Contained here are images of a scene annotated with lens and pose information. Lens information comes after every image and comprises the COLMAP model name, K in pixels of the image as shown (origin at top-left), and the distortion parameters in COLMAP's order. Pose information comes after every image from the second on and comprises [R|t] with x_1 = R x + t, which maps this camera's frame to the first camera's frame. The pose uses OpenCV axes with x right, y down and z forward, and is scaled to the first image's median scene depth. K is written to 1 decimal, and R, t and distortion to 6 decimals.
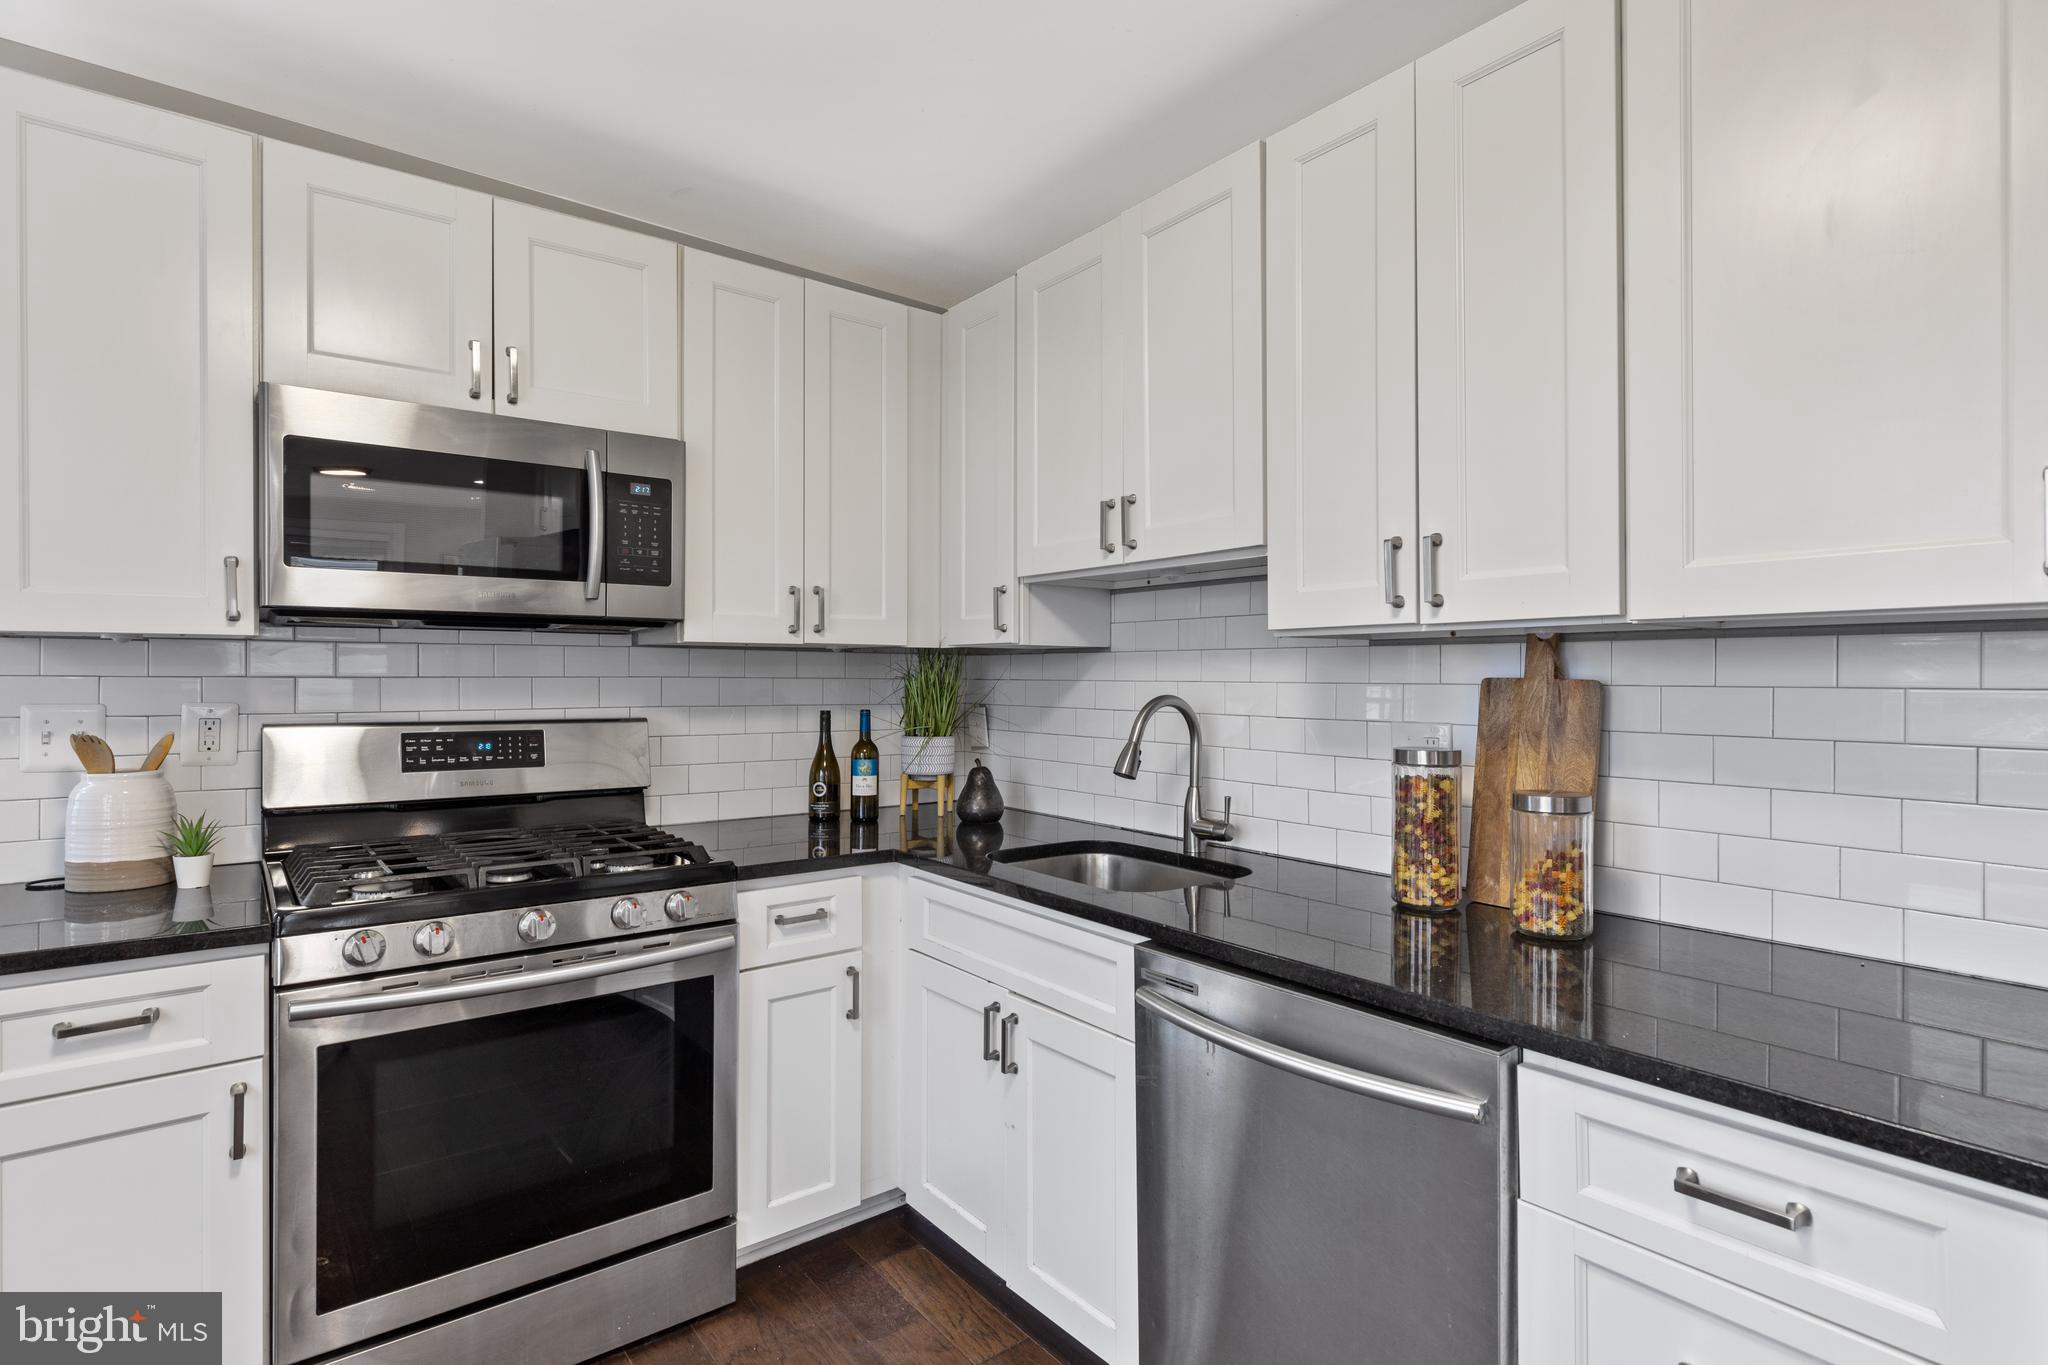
lens RADIAL K [[994.4, 0, 1024.0], [0, 994.4, 682.5], [0, 0, 1]] dist [-0.004189, -0.000773]
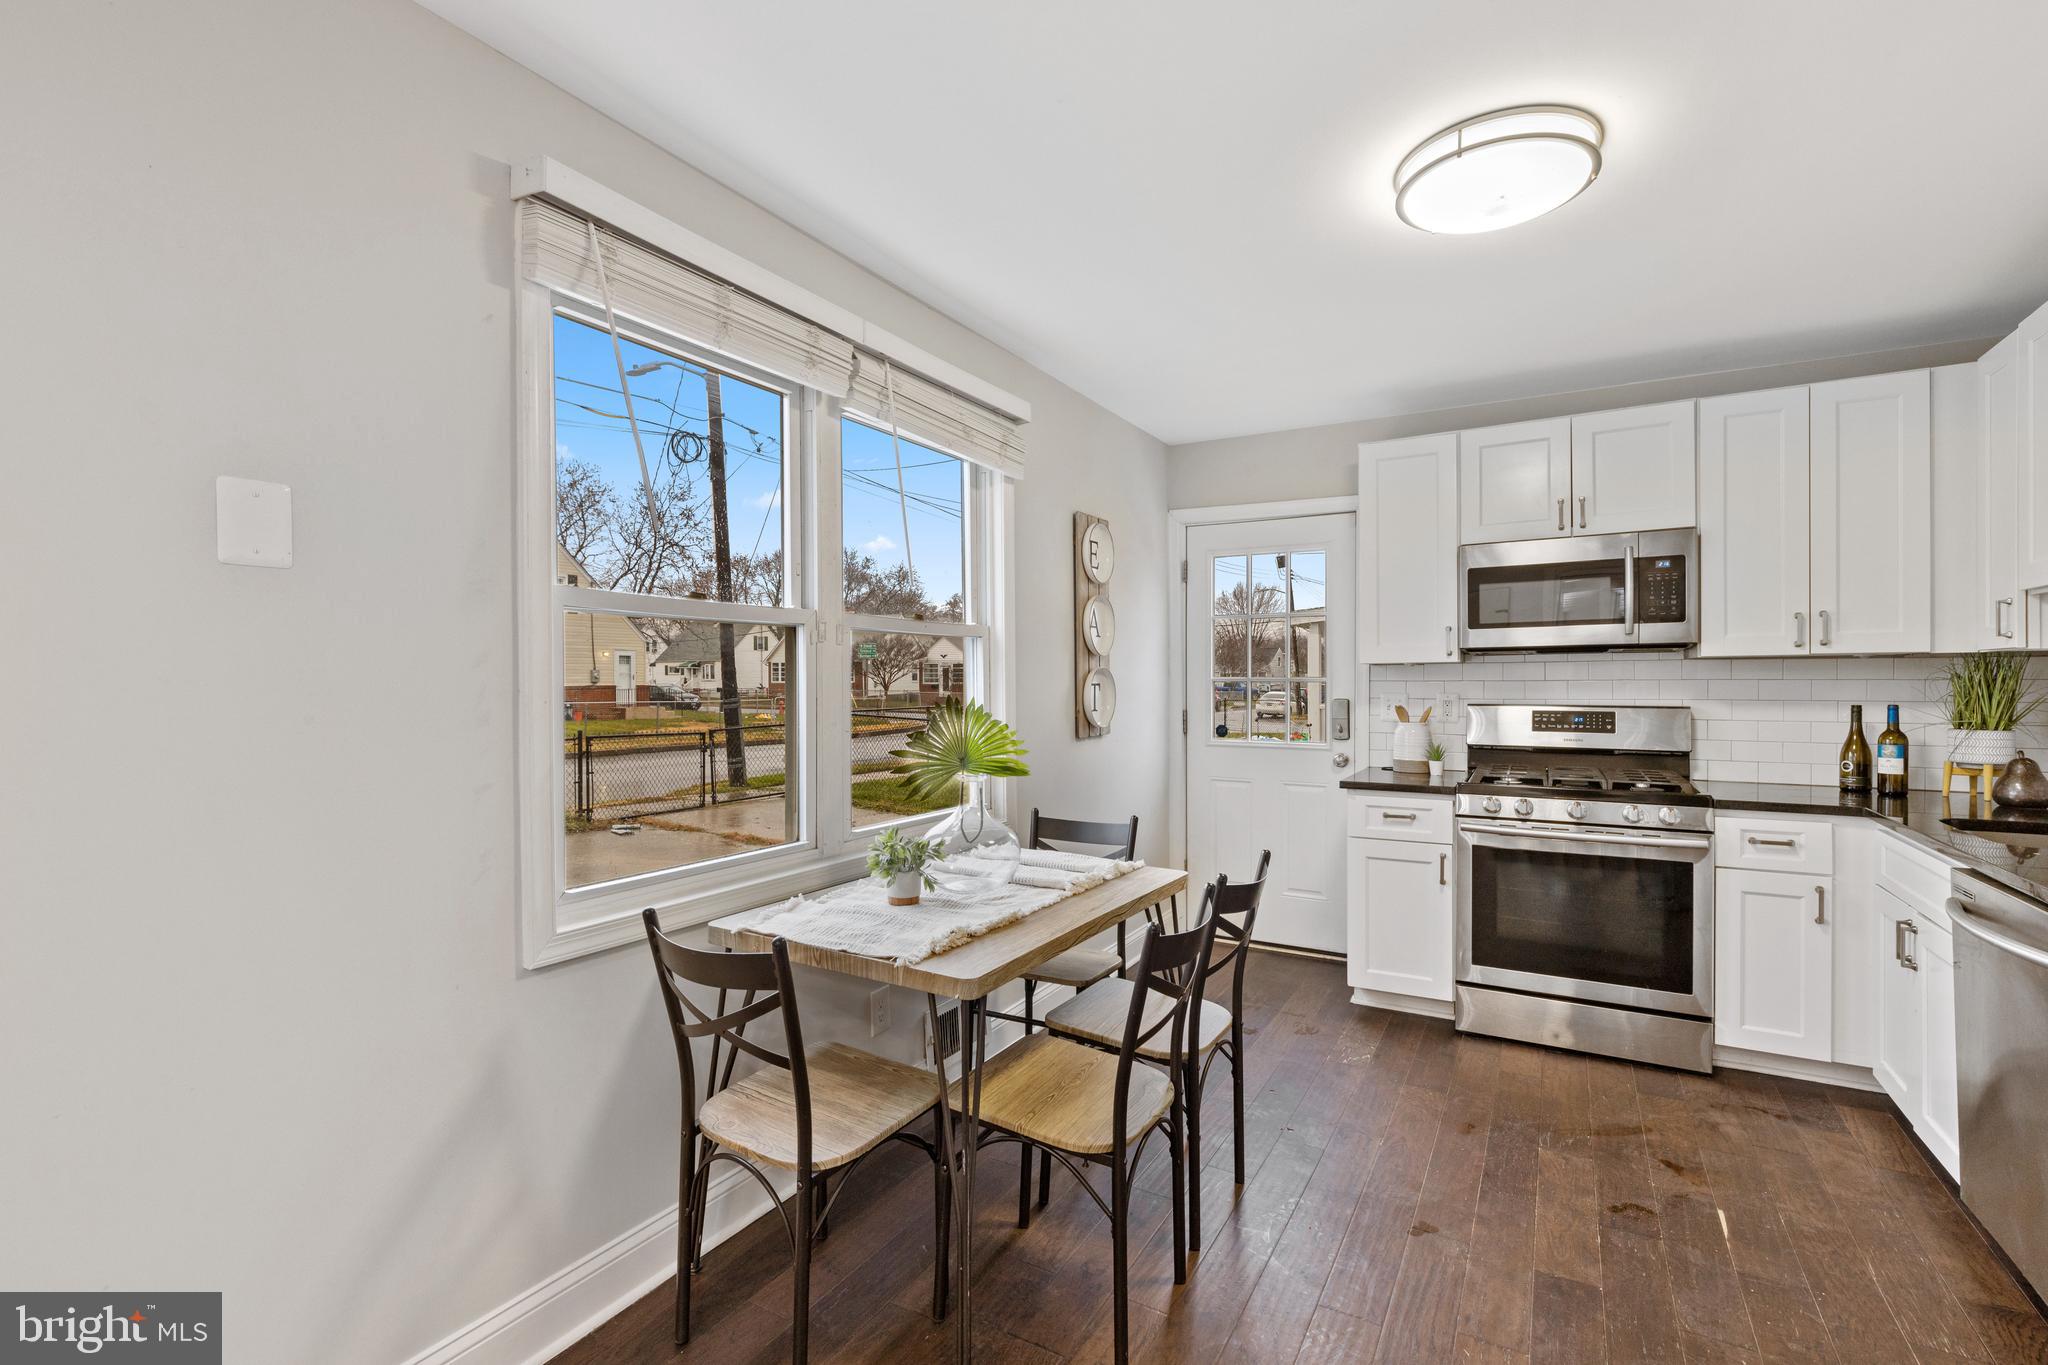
lens RADIAL K [[923.2, 0, 1024.0], [0, 923.2, 682.5], [0, 0, 1]] dist [-0.003480, -0.000422]
pose [[0.362506, -0.004077, -0.931973, 0.621104], [0.000448, 0.999991, -0.004200, 0.004966], [0.931981, 0.001105, 0.362504, -0.504590]]
